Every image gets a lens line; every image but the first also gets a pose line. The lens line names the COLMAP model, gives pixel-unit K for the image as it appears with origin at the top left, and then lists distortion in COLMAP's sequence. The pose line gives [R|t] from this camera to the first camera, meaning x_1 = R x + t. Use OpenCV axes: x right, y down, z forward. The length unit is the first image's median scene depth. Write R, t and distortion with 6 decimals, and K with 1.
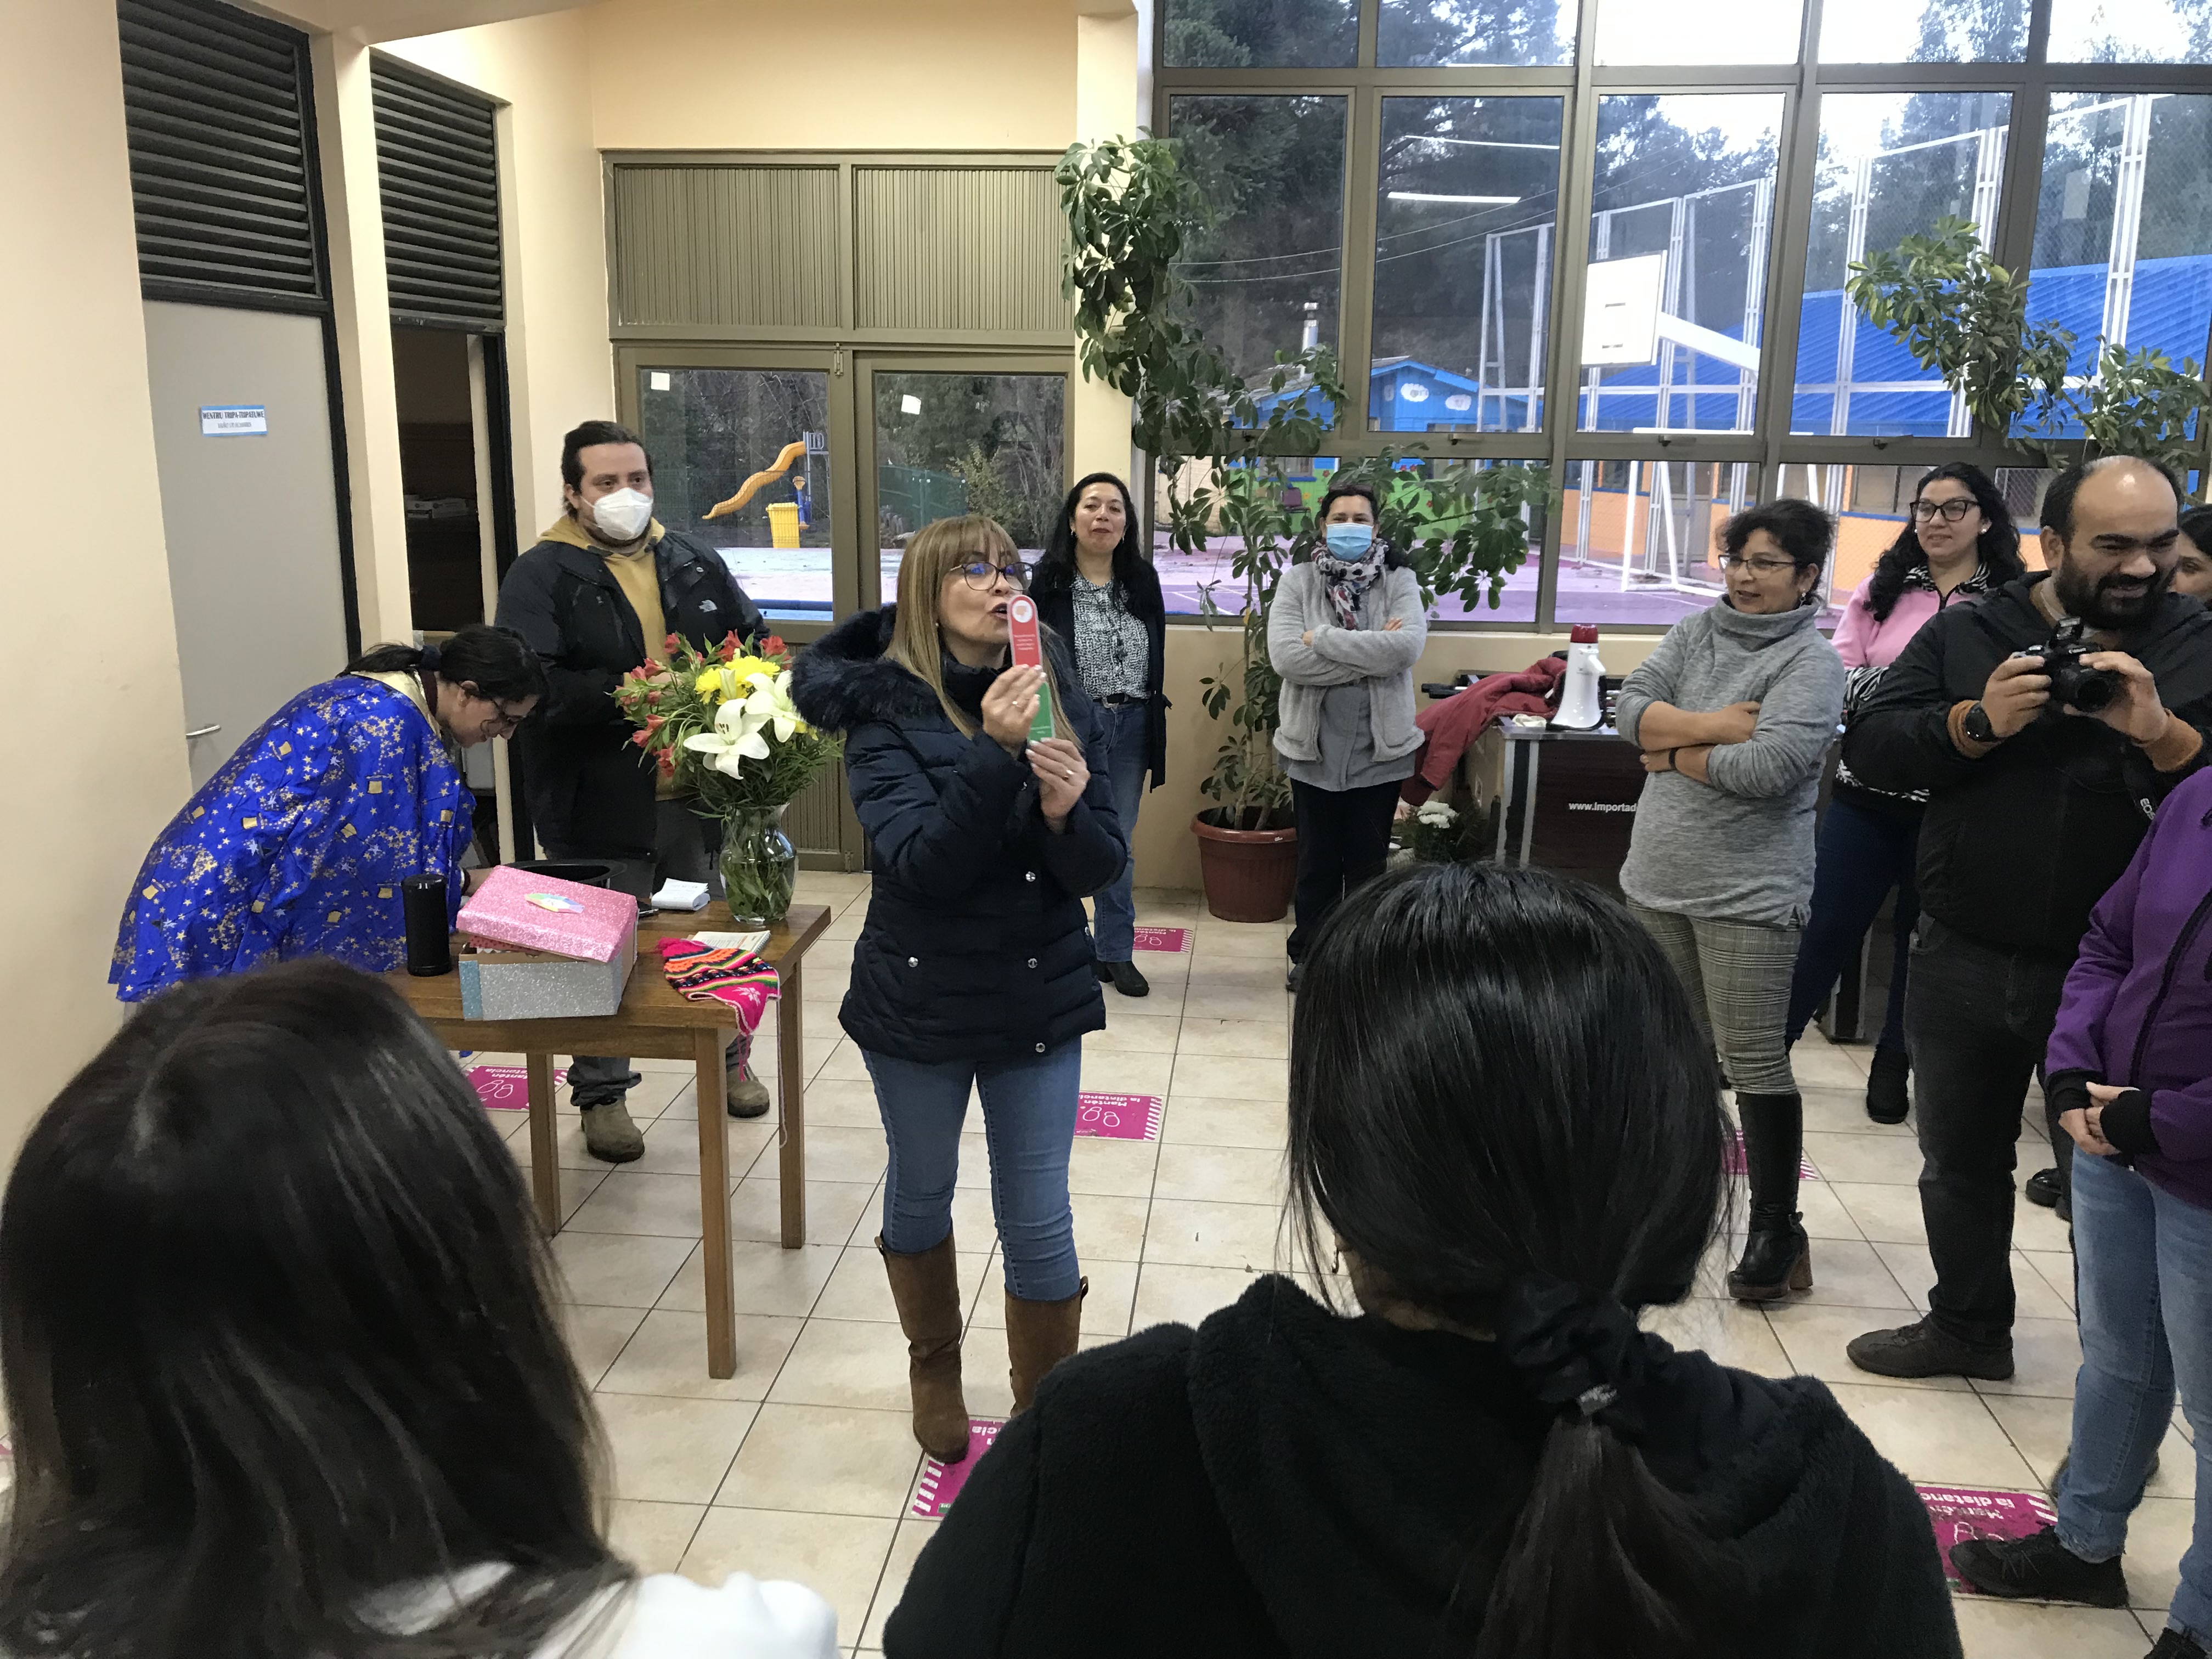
lens RADIAL K [[1844.7, 0, 1106.0], [0, 1844.7, 829.5], [0, 0, 1]] dist [-0.002526, 0.003902]
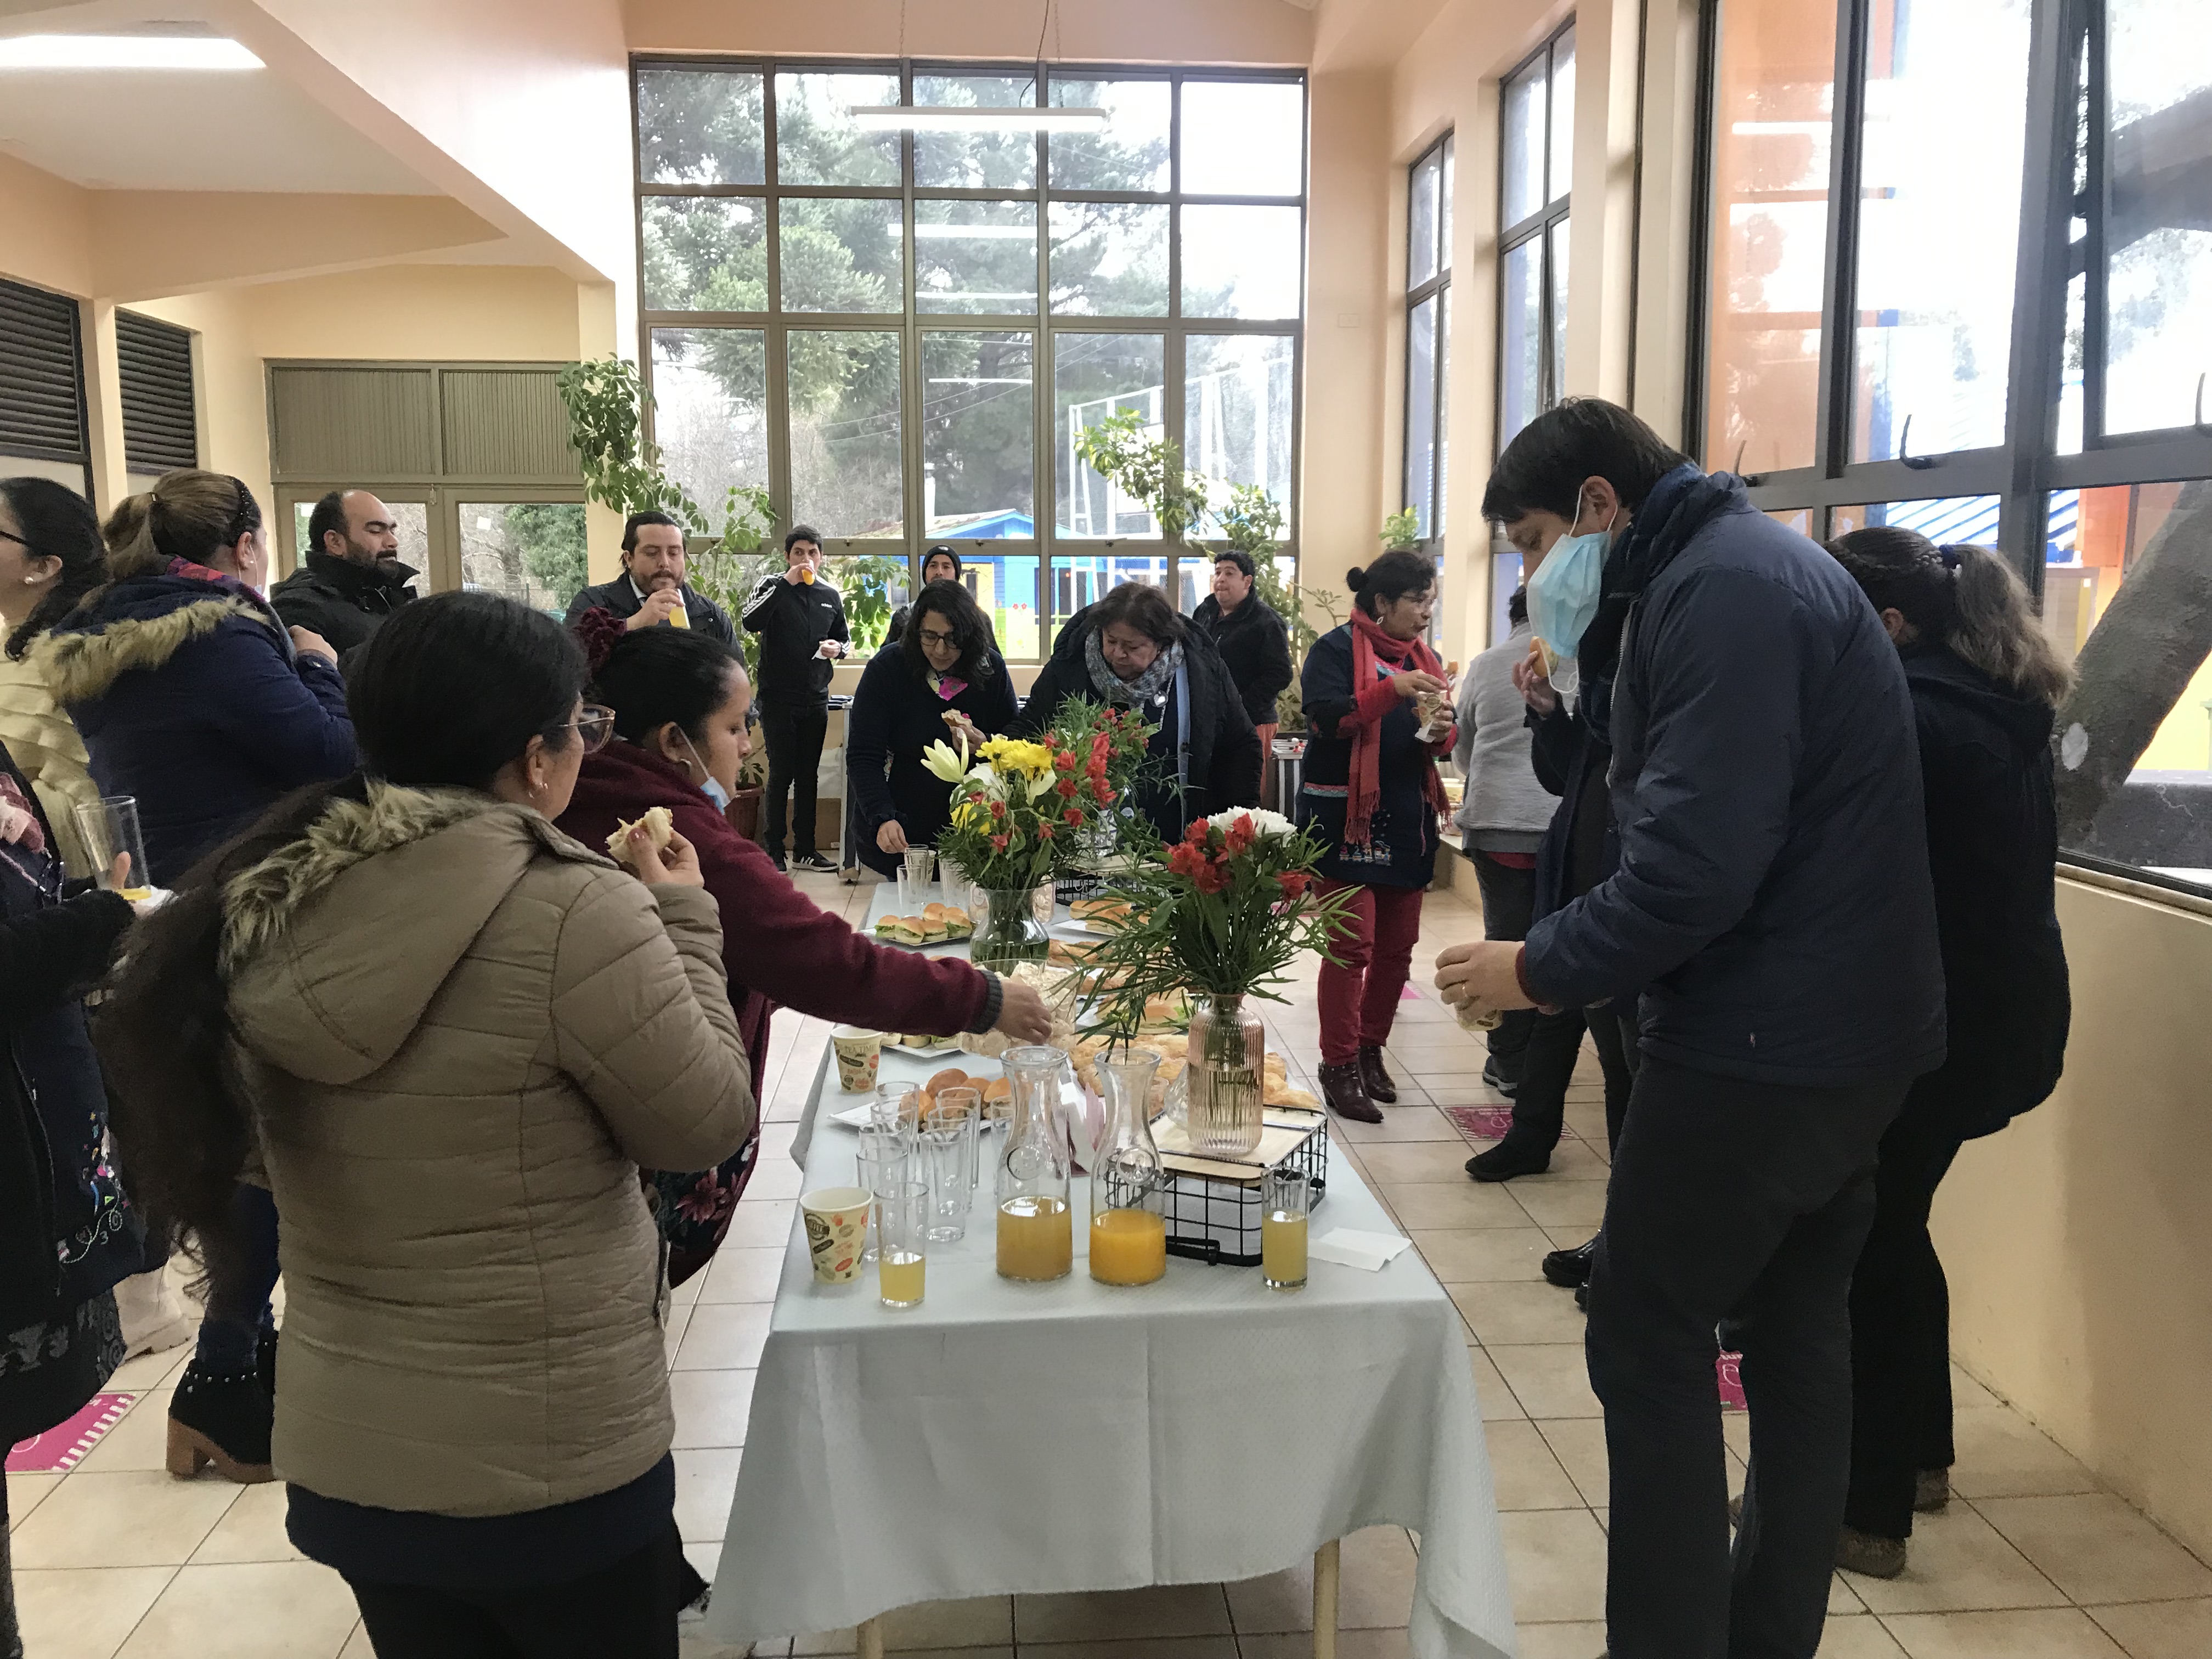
lens RADIAL K [[1805.0, 0, 1106.0], [0, 1805.0, 829.5], [0, 0, 1]] dist [0.009502, 0.001331]
pose [[0.985172, -0.040376, 0.166749, 0.156833], [0.053657, 0.995669, -0.075922, 0.179873], [-0.162962, 0.083743, 0.983072, -0.588400]]
